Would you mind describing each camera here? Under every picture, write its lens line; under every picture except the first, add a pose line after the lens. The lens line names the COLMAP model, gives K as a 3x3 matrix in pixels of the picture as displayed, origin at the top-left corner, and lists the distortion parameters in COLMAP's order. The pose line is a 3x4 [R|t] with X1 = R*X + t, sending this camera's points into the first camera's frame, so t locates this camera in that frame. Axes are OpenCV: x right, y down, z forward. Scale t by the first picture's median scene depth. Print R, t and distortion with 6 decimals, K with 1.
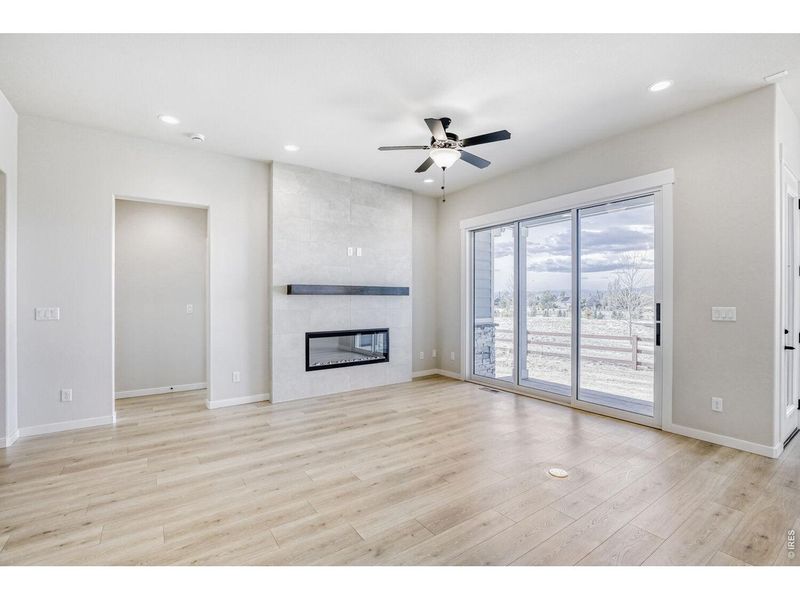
lens RADIAL K [[362.3, 0, 400.0], [0, 362.3, 300.0], [0, 0, 1]] dist [-0.024414, 0.000995]
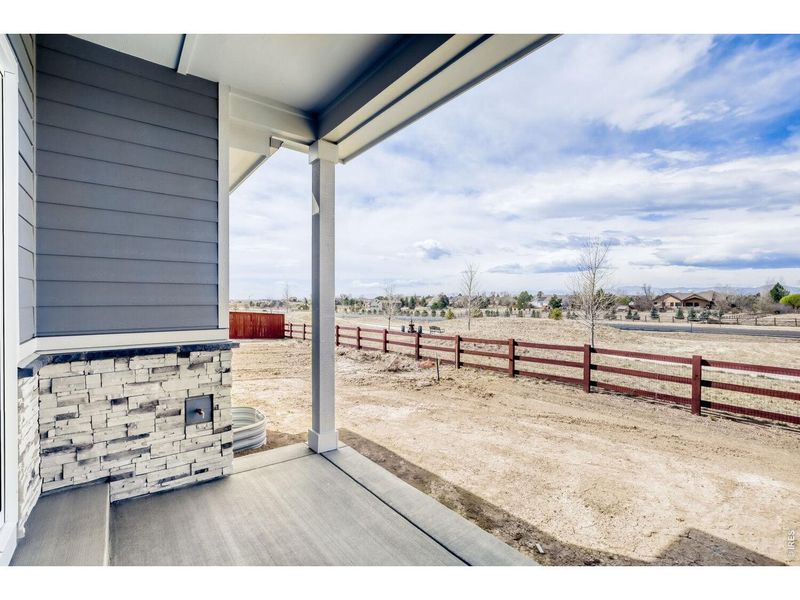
lens RADIAL K [[362.3, 0, 400.0], [0, 362.3, 300.0], [0, 0, 1]] dist [-0.024414, 0.000995]
pose [[0.998708, 0.000714, 0.050808, 0.626420], [-0.000676, 0.999999, -0.000762, 0.017062], [-0.050808, 0.000727, 0.998708, 0.751246]]
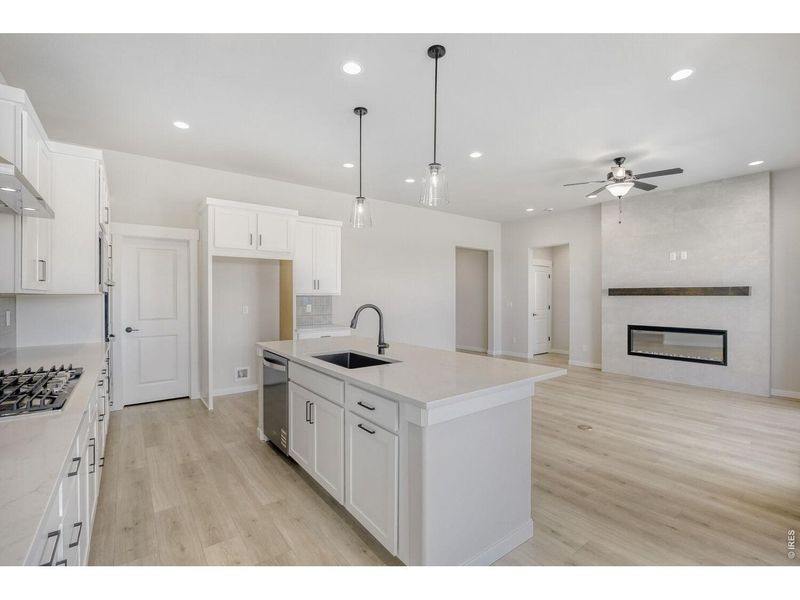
lens RADIAL K [[362.3, 0, 400.0], [0, 362.3, 300.0], [0, 0, 1]] dist [-0.024414, 0.000995]
pose [[0.040895, 0.009804, -0.999115, 0.939747], [-0.003289, 0.999948, 0.009677, -0.008654], [0.999158, 0.002891, 0.040925, 0.121819]]
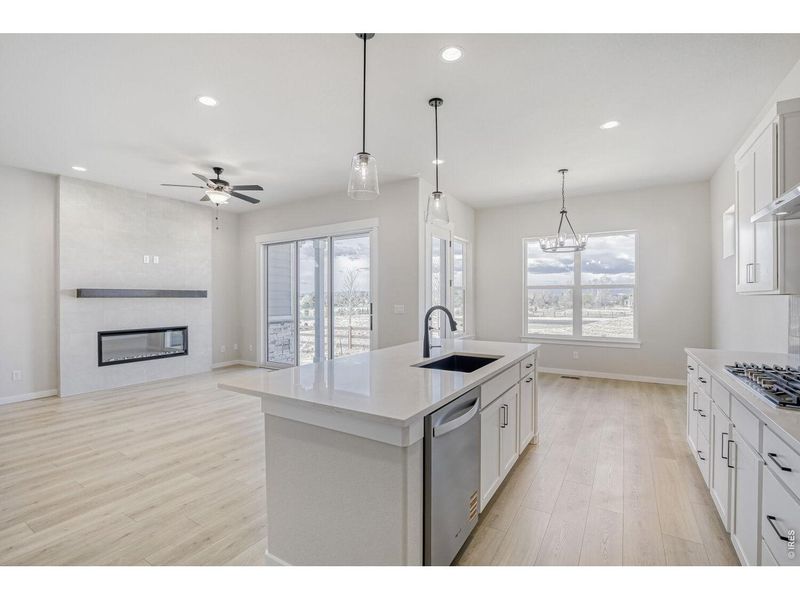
lens RADIAL K [[362.3, 0, 400.0], [0, 362.3, 300.0], [0, 0, 1]] dist [-0.024414, 0.000995]
pose [[0.918239, -0.004521, 0.396000, 0.150369], [0.003794, 0.999989, 0.002621, -0.006168], [-0.396007, -0.000904, 0.918247, -0.351254]]
